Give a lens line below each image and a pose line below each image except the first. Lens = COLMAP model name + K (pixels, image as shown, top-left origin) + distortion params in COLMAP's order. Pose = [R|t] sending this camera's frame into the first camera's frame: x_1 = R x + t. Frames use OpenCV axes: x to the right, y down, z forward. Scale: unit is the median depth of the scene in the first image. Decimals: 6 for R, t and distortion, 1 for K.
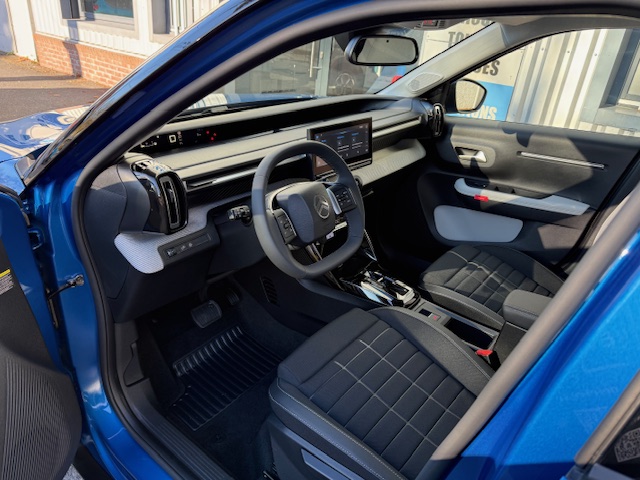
lens RADIAL K [[462.6, 0, 320.1], [0, 462.6, 228.8], [0, 0, 1]] dist [0.018374, -0.030687]
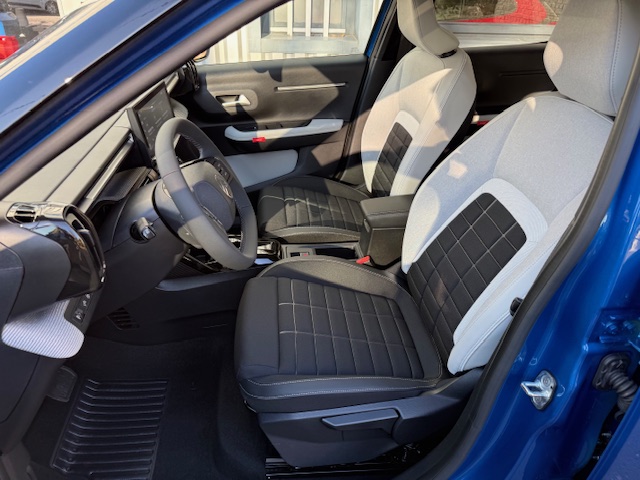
lens RADIAL K [[462.6, 0, 320.8], [0, 462.6, 236.3], [0, 0, 1]] dist [0.018374, -0.030687]
pose [[0.693075, -0.397976, 0.601051, -0.283890], [0.322650, 0.916871, 0.235043, -0.070406], [-0.644627, 0.031027, 0.763867, 0.128534]]
